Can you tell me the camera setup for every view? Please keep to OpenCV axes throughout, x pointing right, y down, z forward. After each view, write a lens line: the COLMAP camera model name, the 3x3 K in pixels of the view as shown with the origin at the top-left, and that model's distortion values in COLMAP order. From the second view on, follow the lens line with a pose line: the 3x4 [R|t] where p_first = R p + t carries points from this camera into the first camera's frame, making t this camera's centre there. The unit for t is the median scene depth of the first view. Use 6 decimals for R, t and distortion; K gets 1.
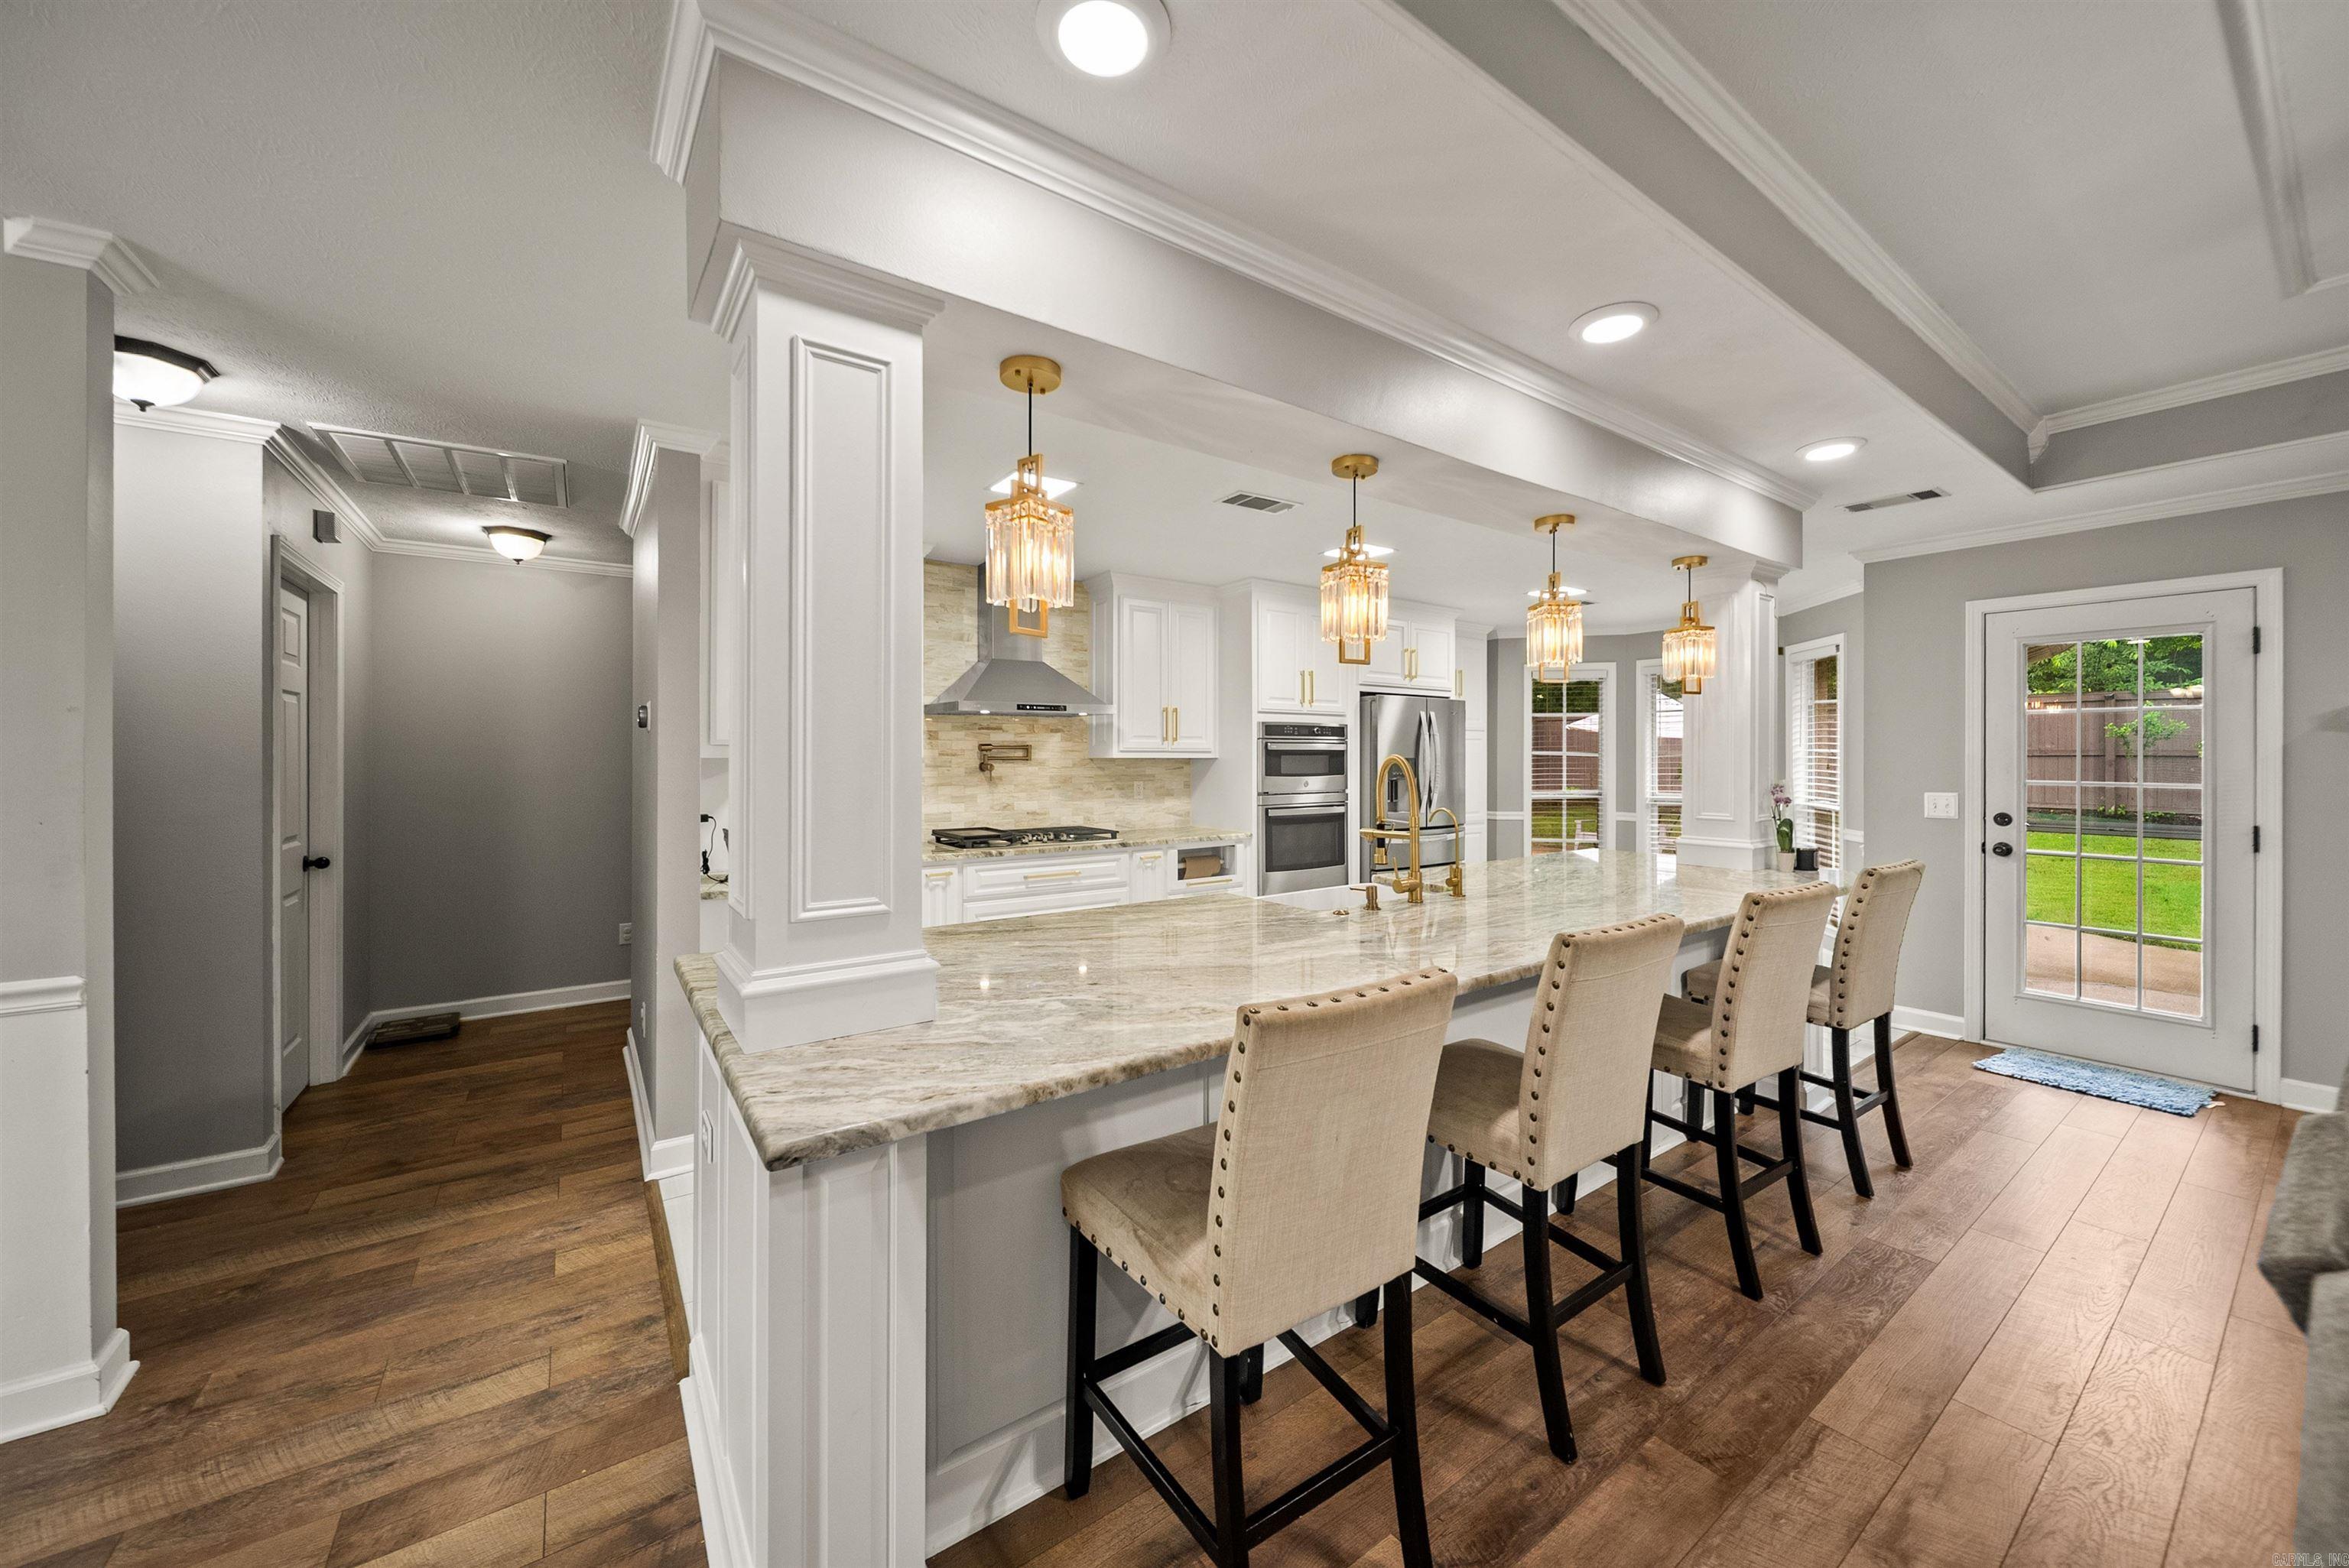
lens RADIAL K [[850.6, 0, 1177.8], [0, 850.6, 759.5], [0, 0, 1]] dist [-0.001035, -0.001023]
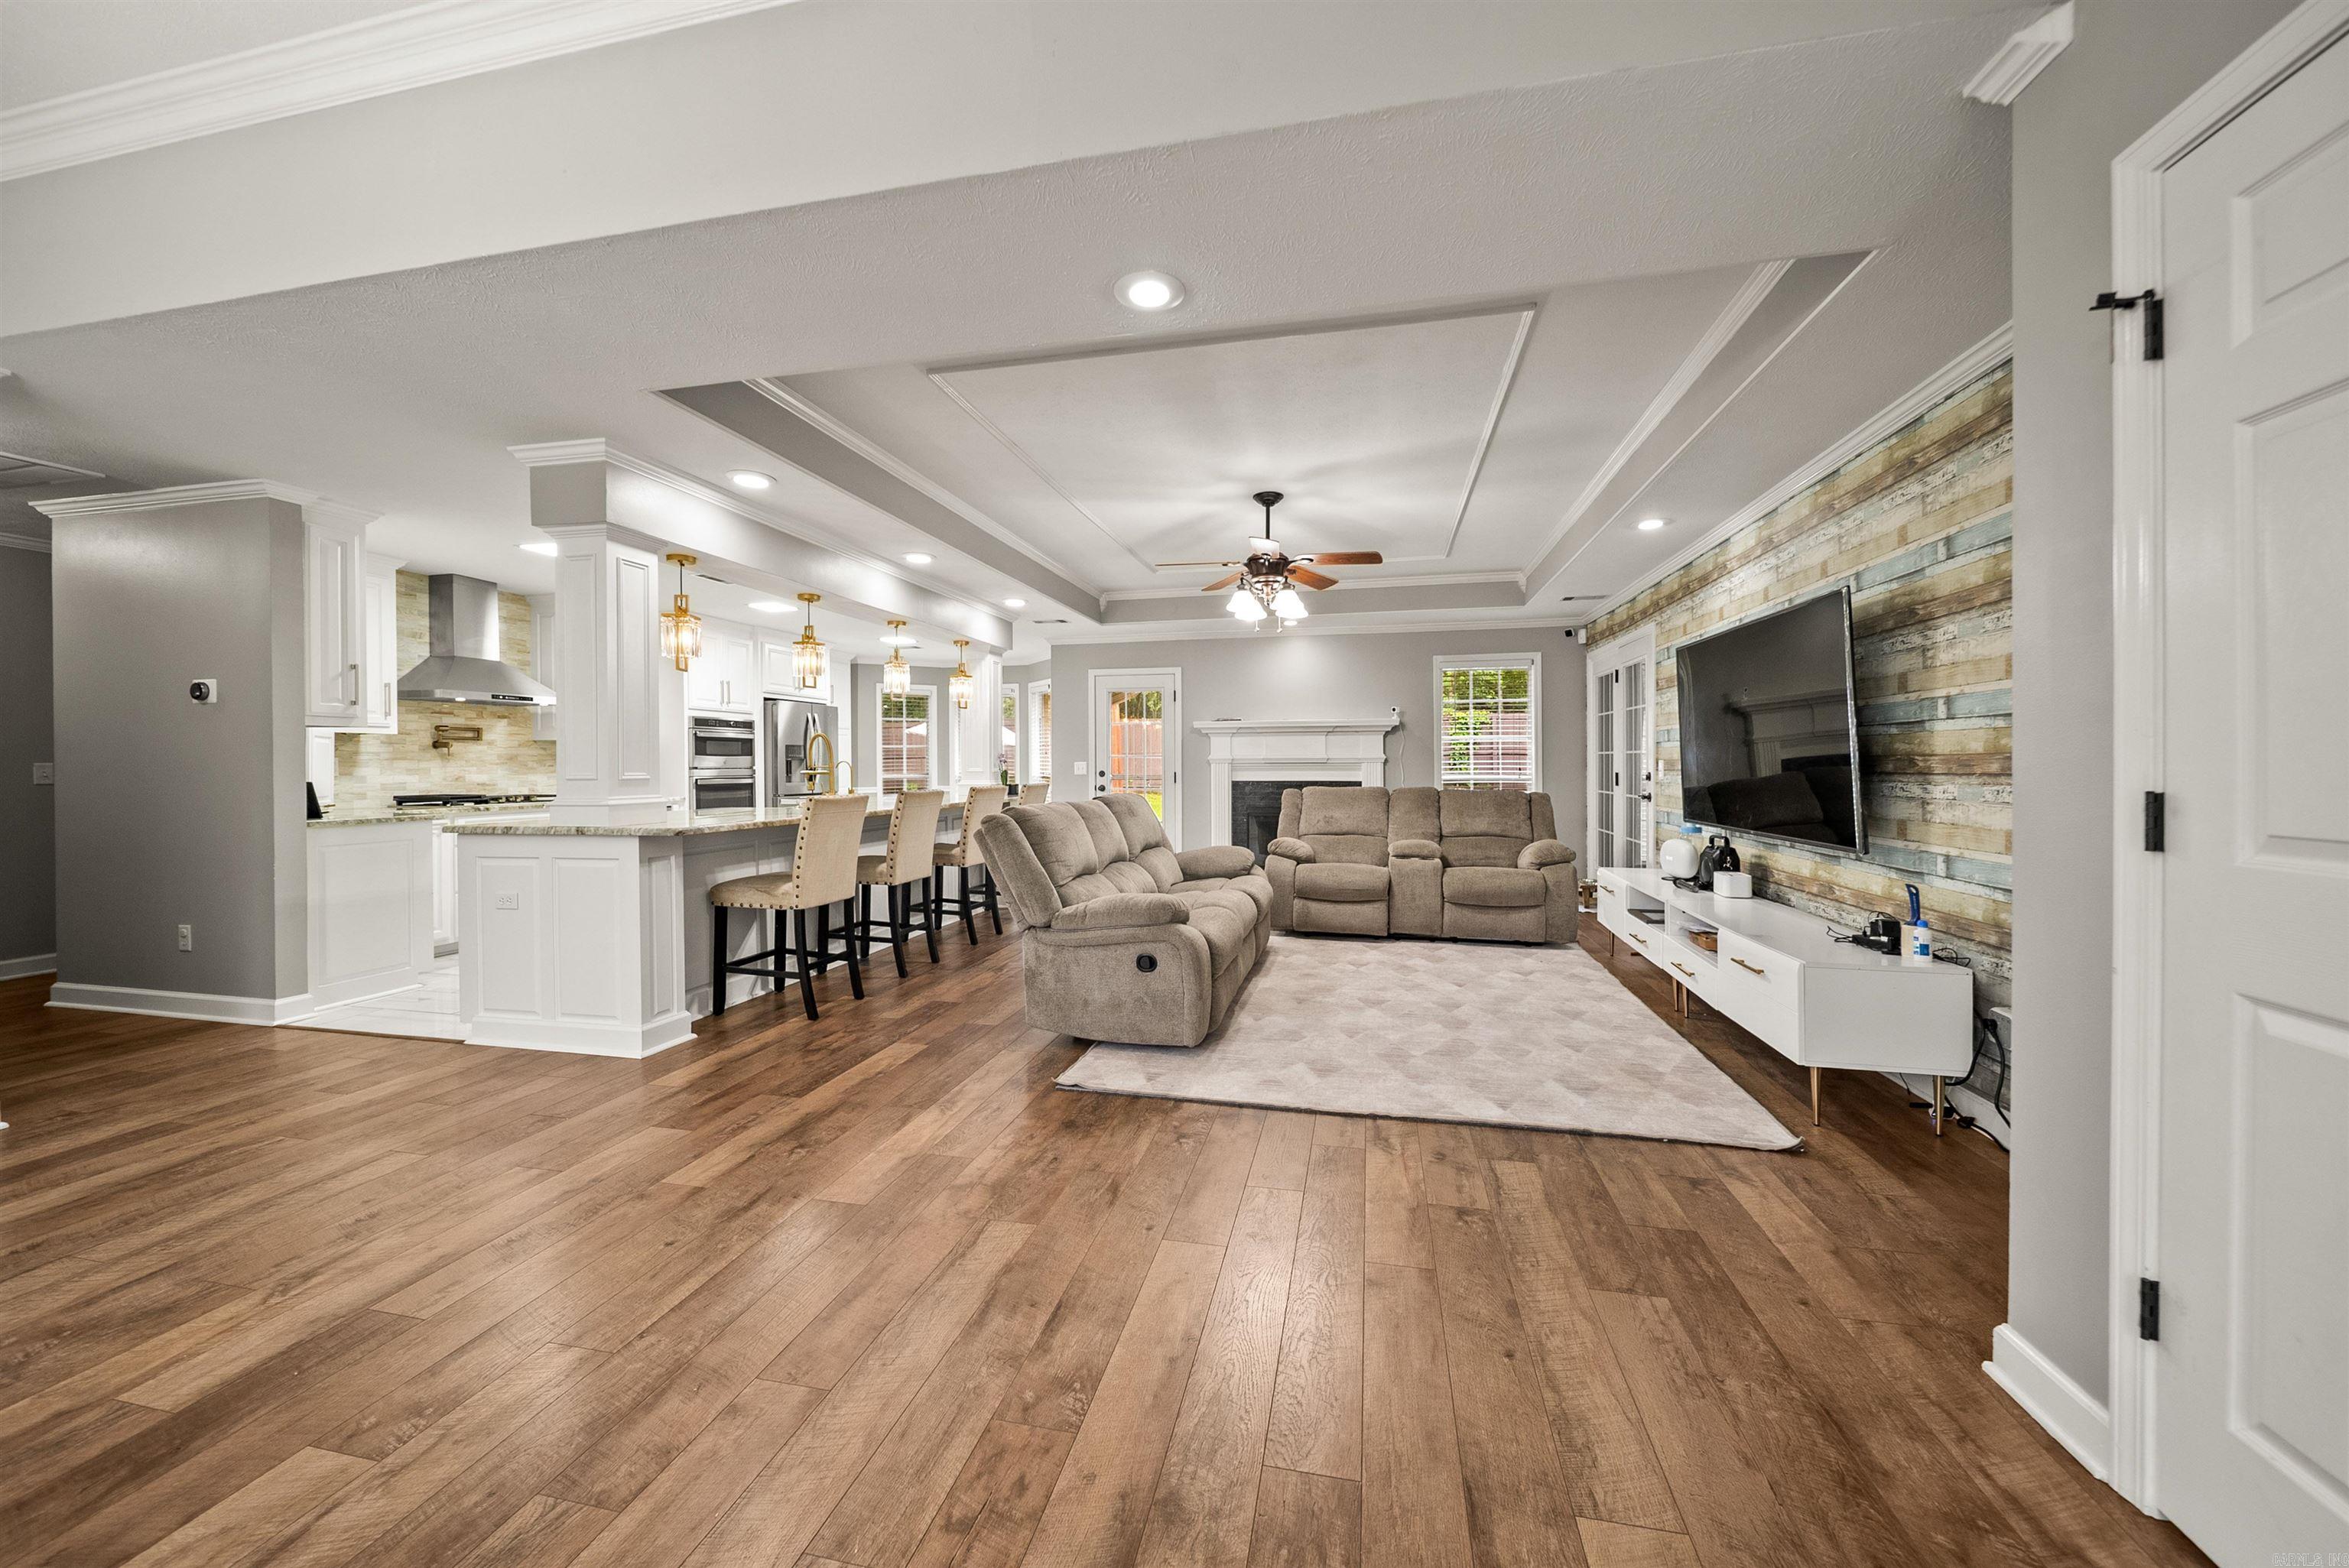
lens RADIAL K [[850.6, 0, 1179.7], [0, 850.6, 769.6], [0, 0, 1]] dist [-0.001035, -0.001023]
pose [[0.740487, -0.006175, 0.672042, -0.253593], [0.004404, 0.999981, 0.004335, 0.042219], [-0.672056, -0.000250, 0.740500, -0.573084]]
